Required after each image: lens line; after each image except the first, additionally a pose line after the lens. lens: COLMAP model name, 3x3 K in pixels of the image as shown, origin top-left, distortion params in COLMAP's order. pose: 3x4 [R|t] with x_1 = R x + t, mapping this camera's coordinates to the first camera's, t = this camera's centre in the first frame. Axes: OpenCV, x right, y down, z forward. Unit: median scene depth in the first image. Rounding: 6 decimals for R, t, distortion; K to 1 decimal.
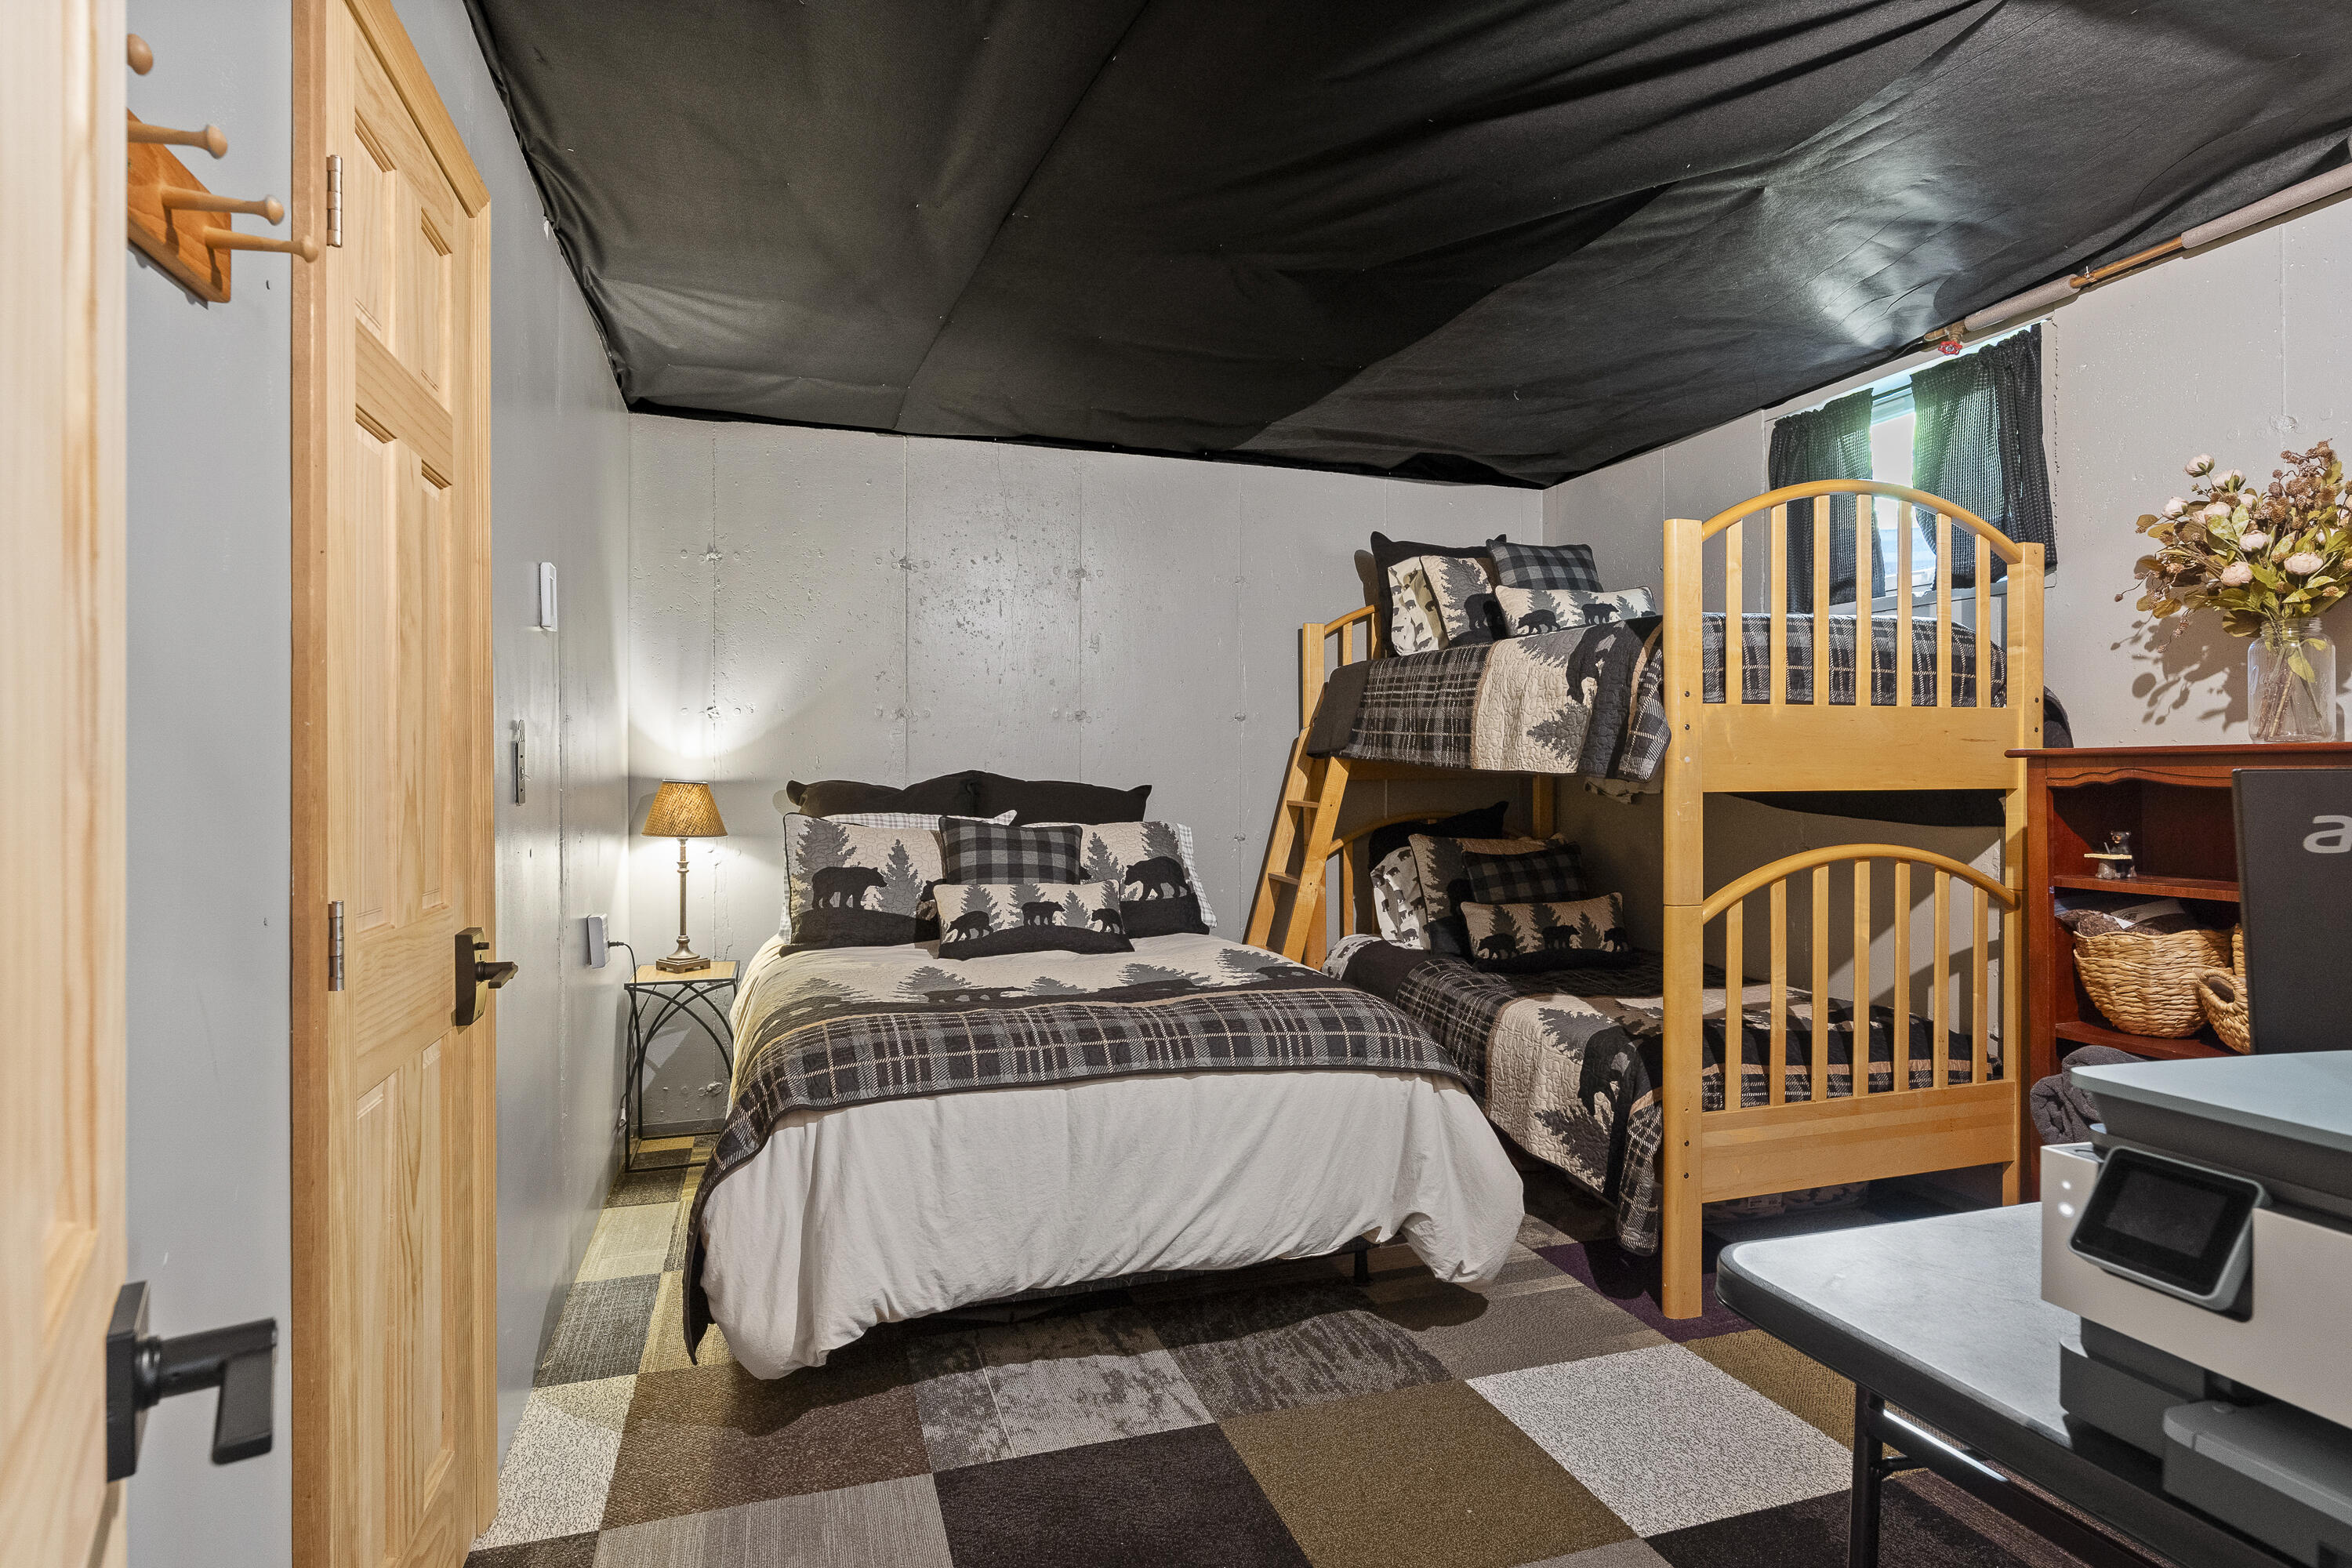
lens RADIAL K [[1211.5, 0, 1175.9], [0, 1211.5, 781.4], [0, 0, 1]] dist [-0.002416, 0.000309]
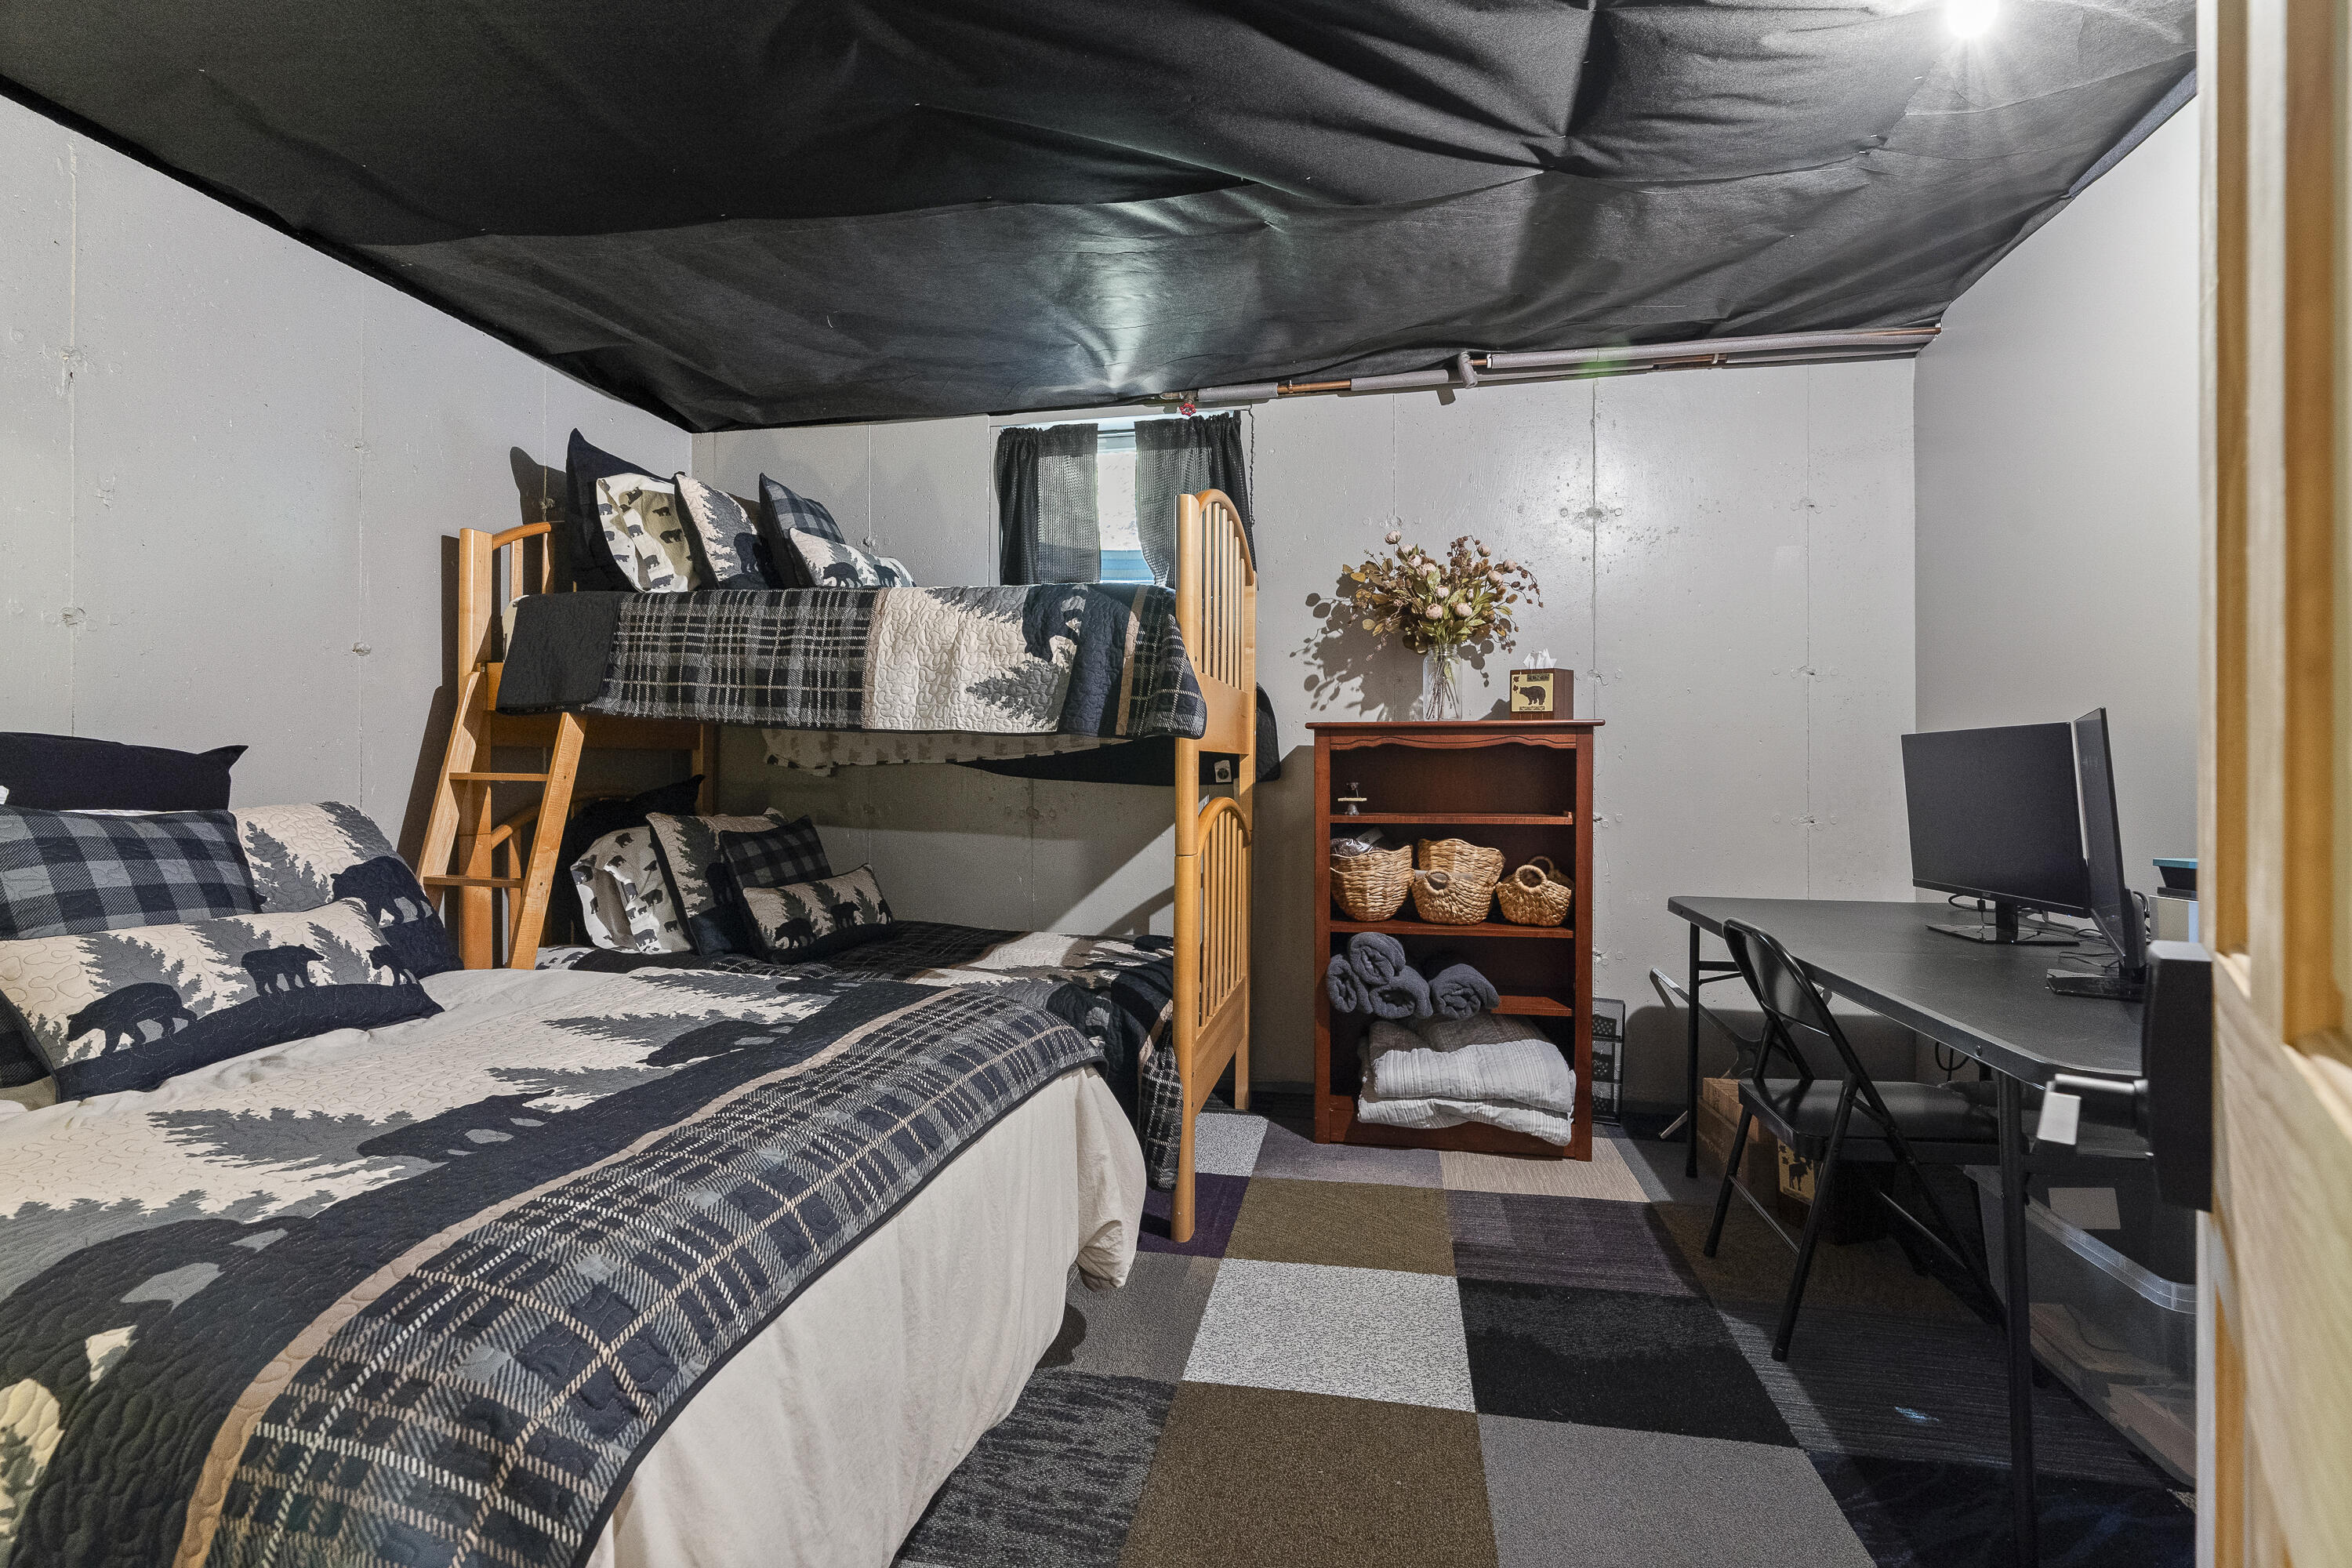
lens RADIAL K [[1086.2, 0, 1176.2], [0, 1086.2, 777.0], [0, 0, 1]] dist [-0.011013, -0.000129]
pose [[0.484397, -0.003016, 0.874843, -0.335316], [0.003997, 0.999991, 0.001235, 0.024753], [-0.874839, 0.002898, 0.484405, 0.420181]]
